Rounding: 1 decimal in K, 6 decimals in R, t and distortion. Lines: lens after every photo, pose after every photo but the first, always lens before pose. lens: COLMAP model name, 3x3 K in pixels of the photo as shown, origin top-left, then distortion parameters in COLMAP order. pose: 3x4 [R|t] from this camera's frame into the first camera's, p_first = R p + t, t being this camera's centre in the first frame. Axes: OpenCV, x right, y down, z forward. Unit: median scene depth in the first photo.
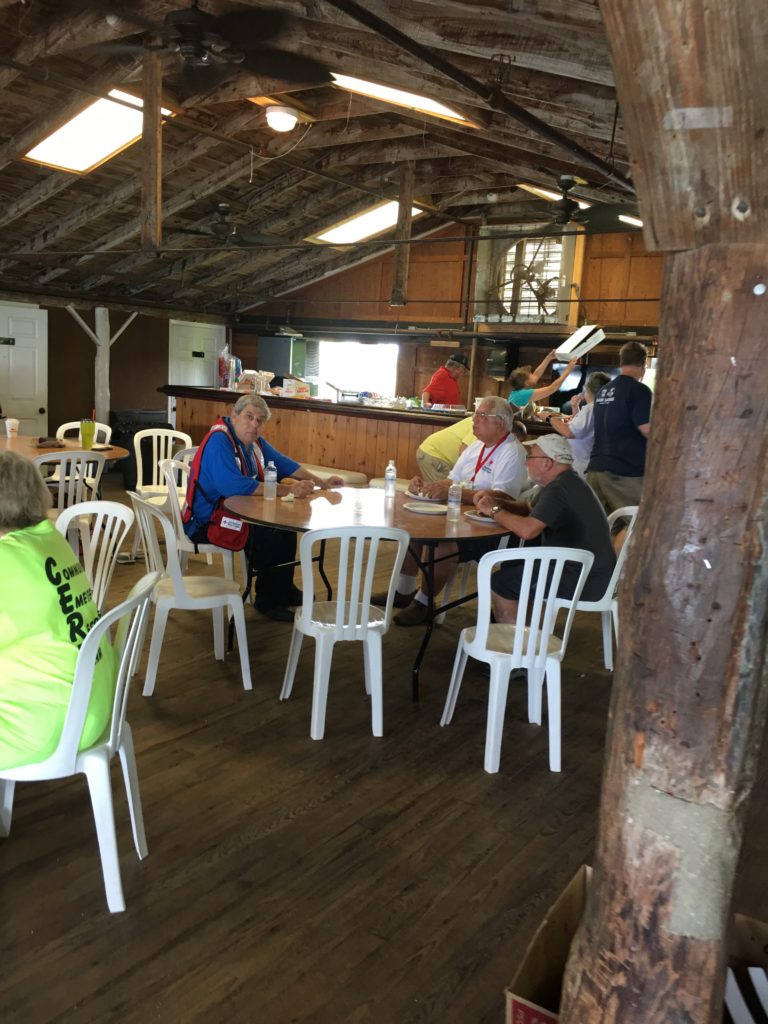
lens RADIAL K [[861.6, 0, 382.3], [0, 861.6, 512.1], [0, 0, 1]] dist [0.004891, 0.000744]
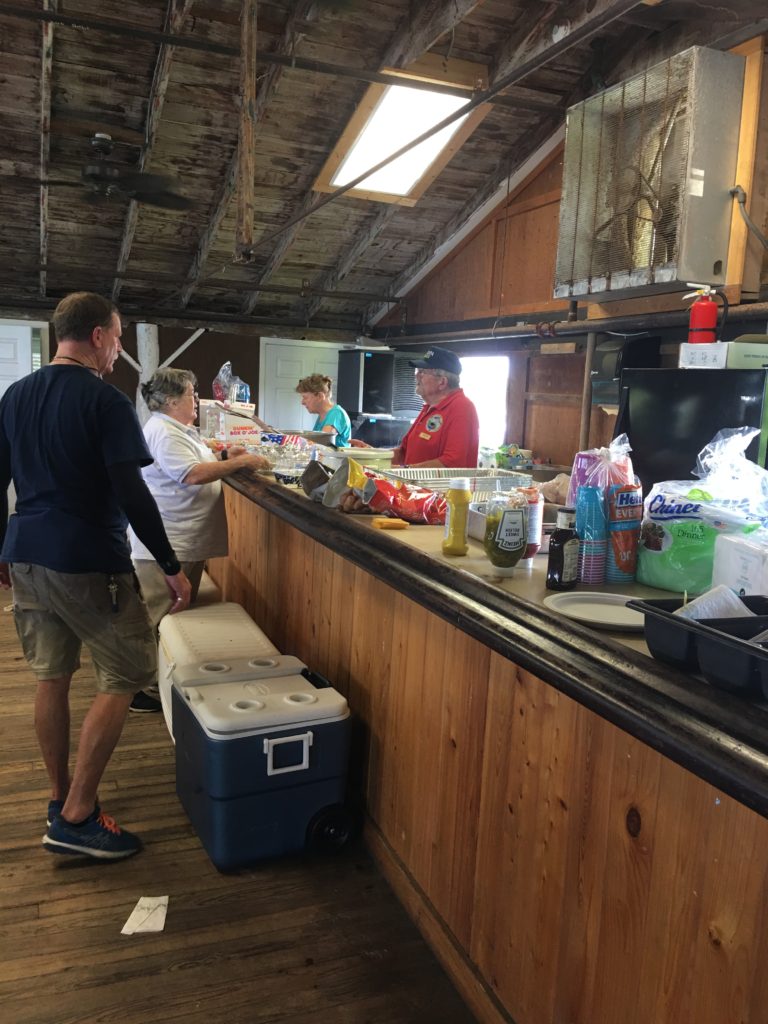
lens RADIAL K [[861.6, 0, 387.2], [0, 861.6, 512.2], [0, 0, 1]] dist [0.004891, 0.000744]
pose [[0.822901, 0.058605, -0.565154, 0.291996], [-0.089959, 0.995559, -0.027749, -0.066811], [0.561018, 0.073675, 0.824519, 0.491772]]
